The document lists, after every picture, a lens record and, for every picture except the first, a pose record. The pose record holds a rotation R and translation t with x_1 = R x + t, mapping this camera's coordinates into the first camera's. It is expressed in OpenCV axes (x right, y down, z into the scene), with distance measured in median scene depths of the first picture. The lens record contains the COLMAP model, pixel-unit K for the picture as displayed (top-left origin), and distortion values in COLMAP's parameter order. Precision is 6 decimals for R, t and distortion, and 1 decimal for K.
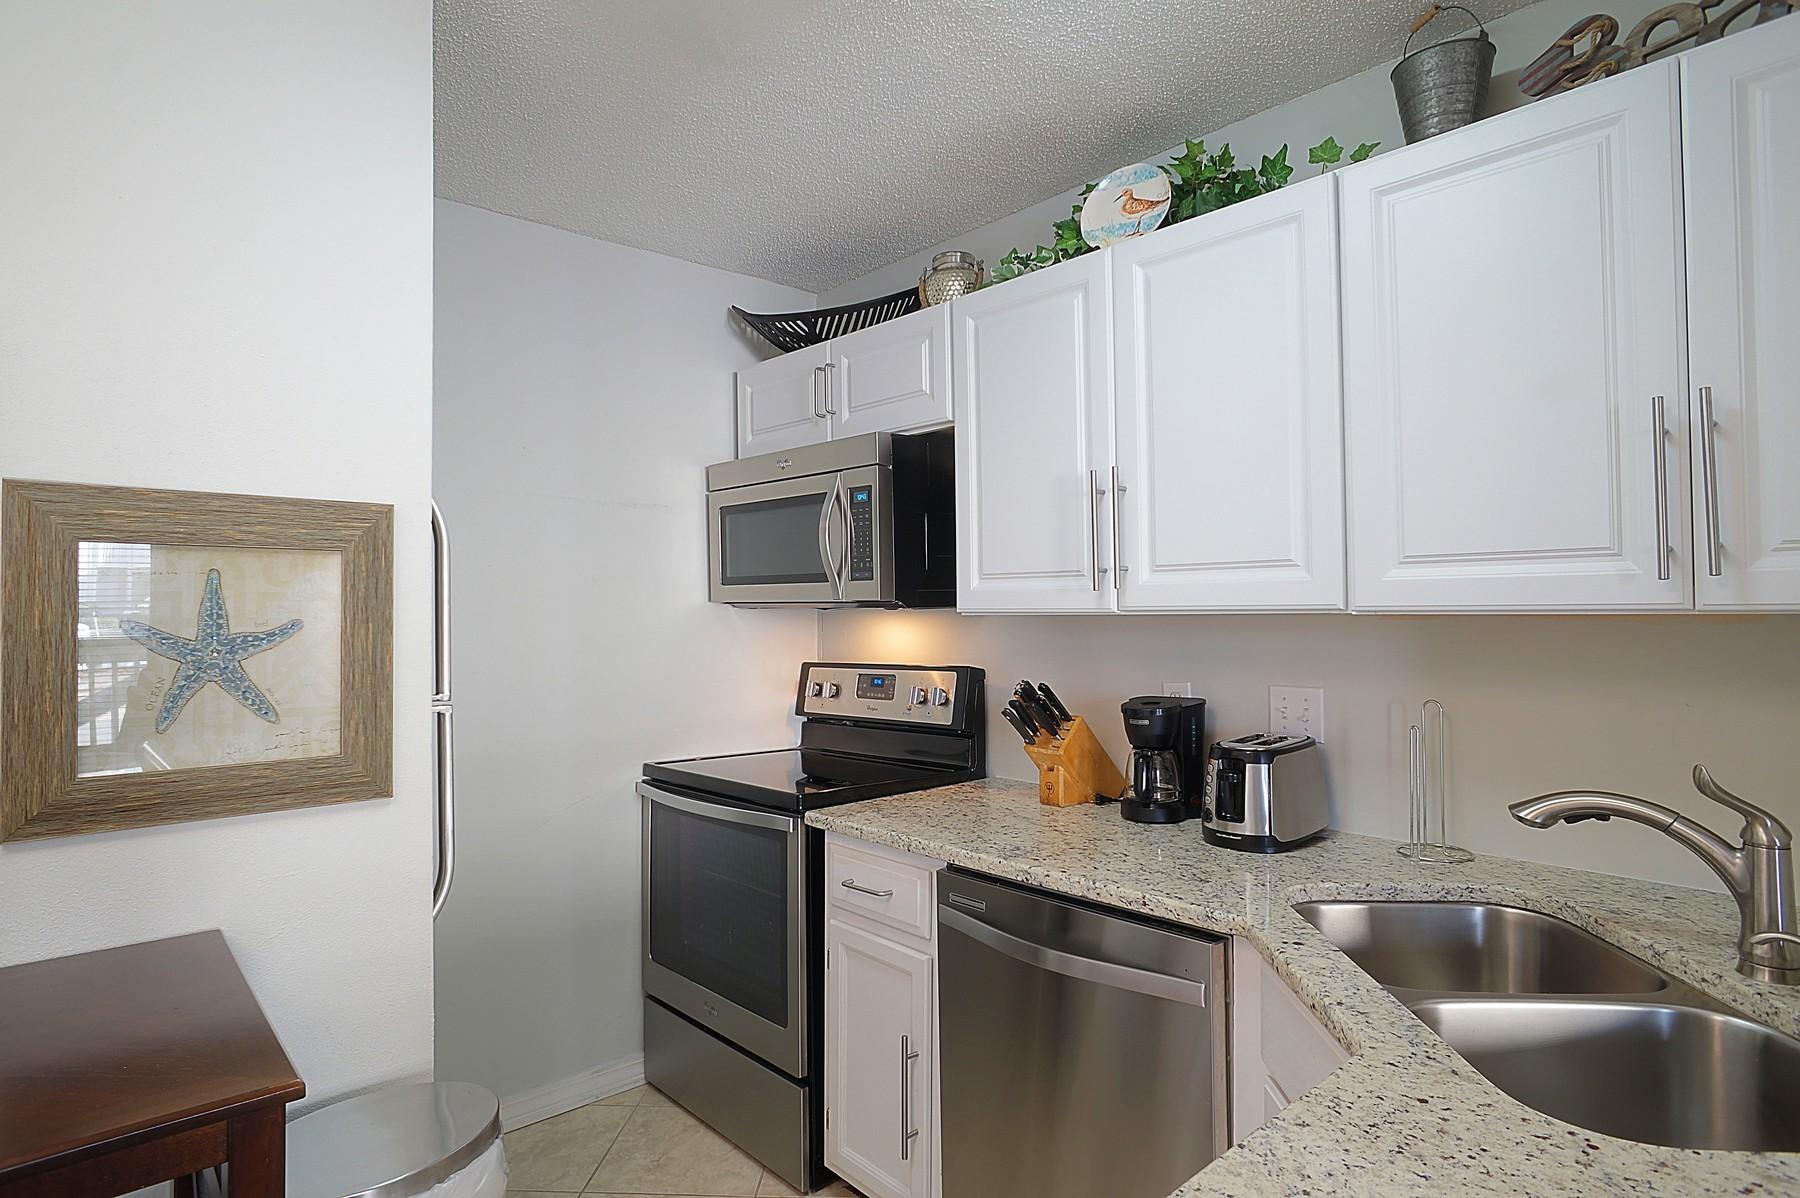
lens RADIAL K [[966.6, 0, 889.3], [0, 966.6, 593.2], [0, 0, 1]] dist [-0.033338, 0.016299]
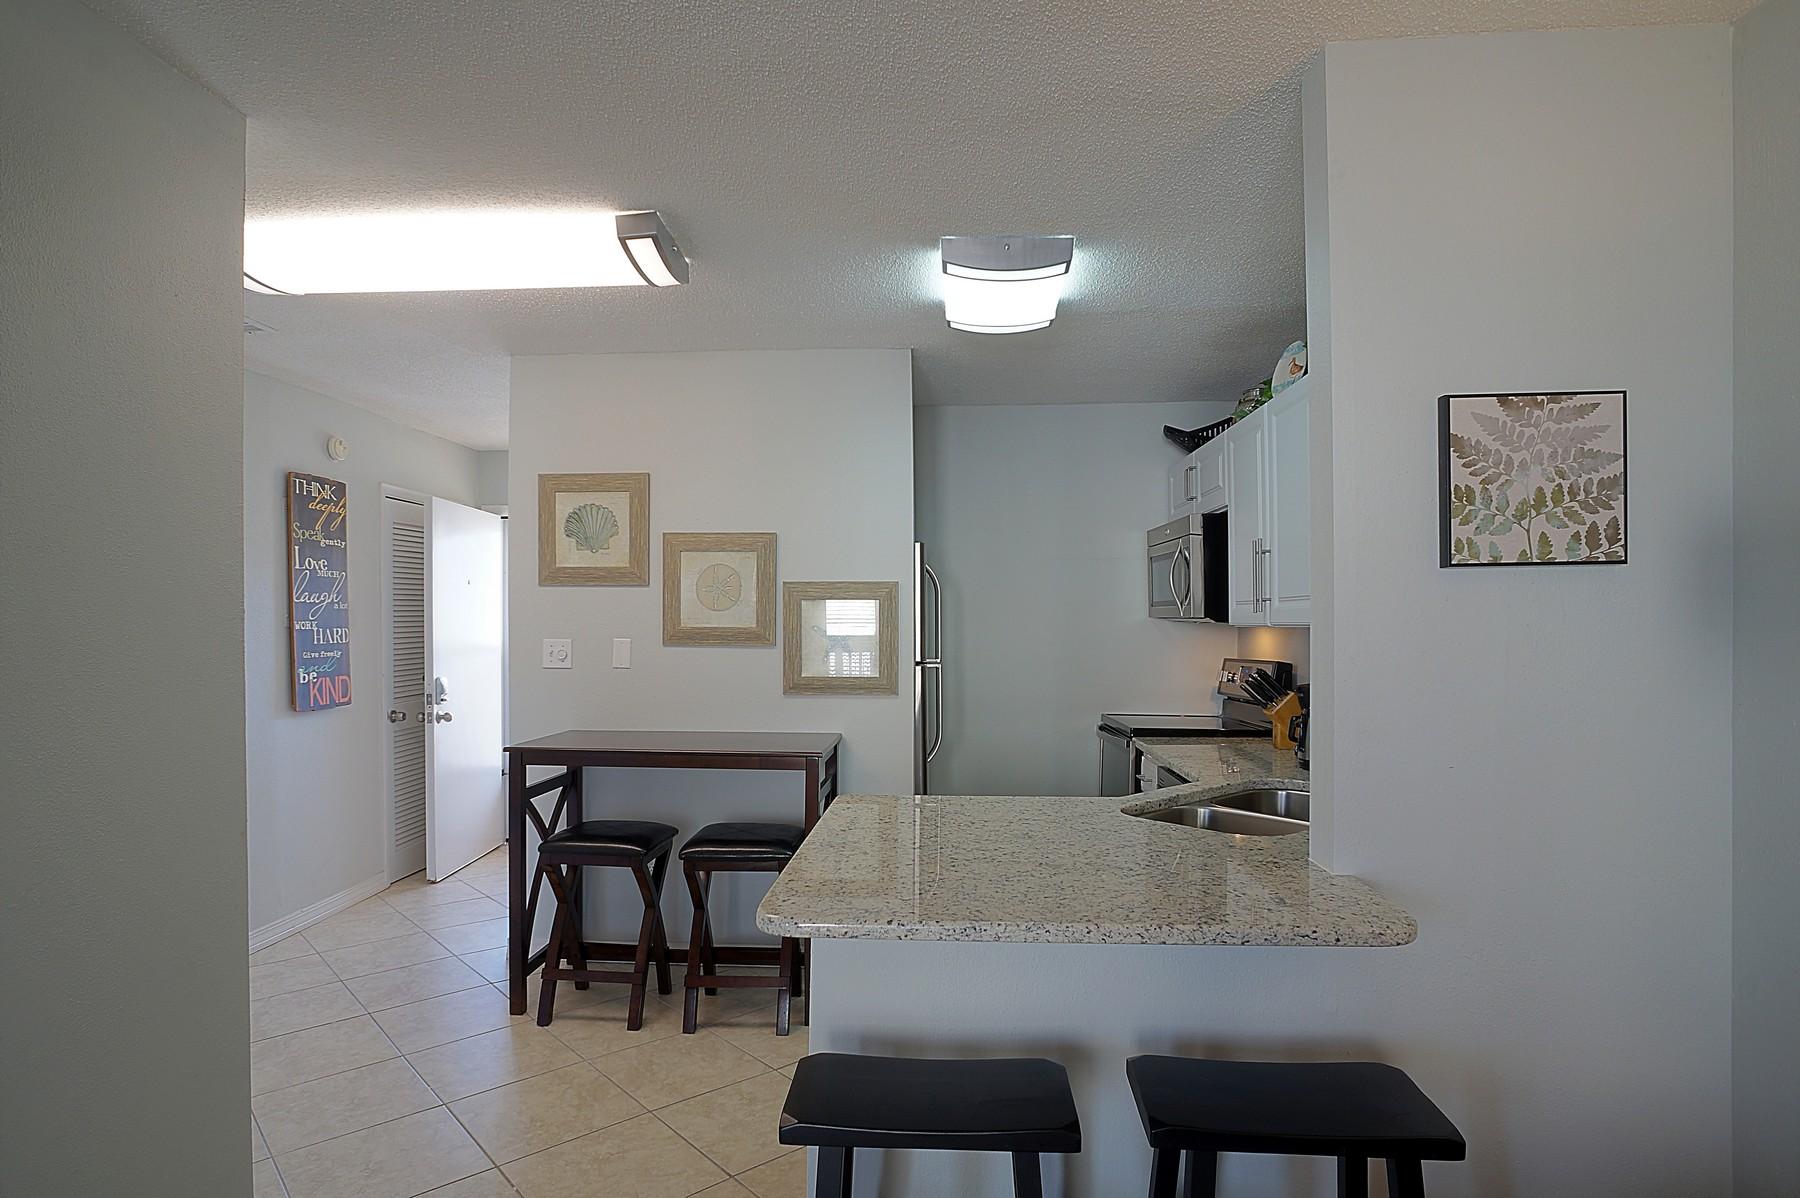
lens RADIAL K [[966.6, 0, 889.3], [0, 966.6, 593.2], [0, 0, 1]] dist [-0.033338, 0.016299]
pose [[0.686686, -0.013236, -0.726834, 0.812259], [0.007203, 0.999909, -0.011403, -0.018310], [0.726918, 0.002595, 0.686719, -0.477256]]
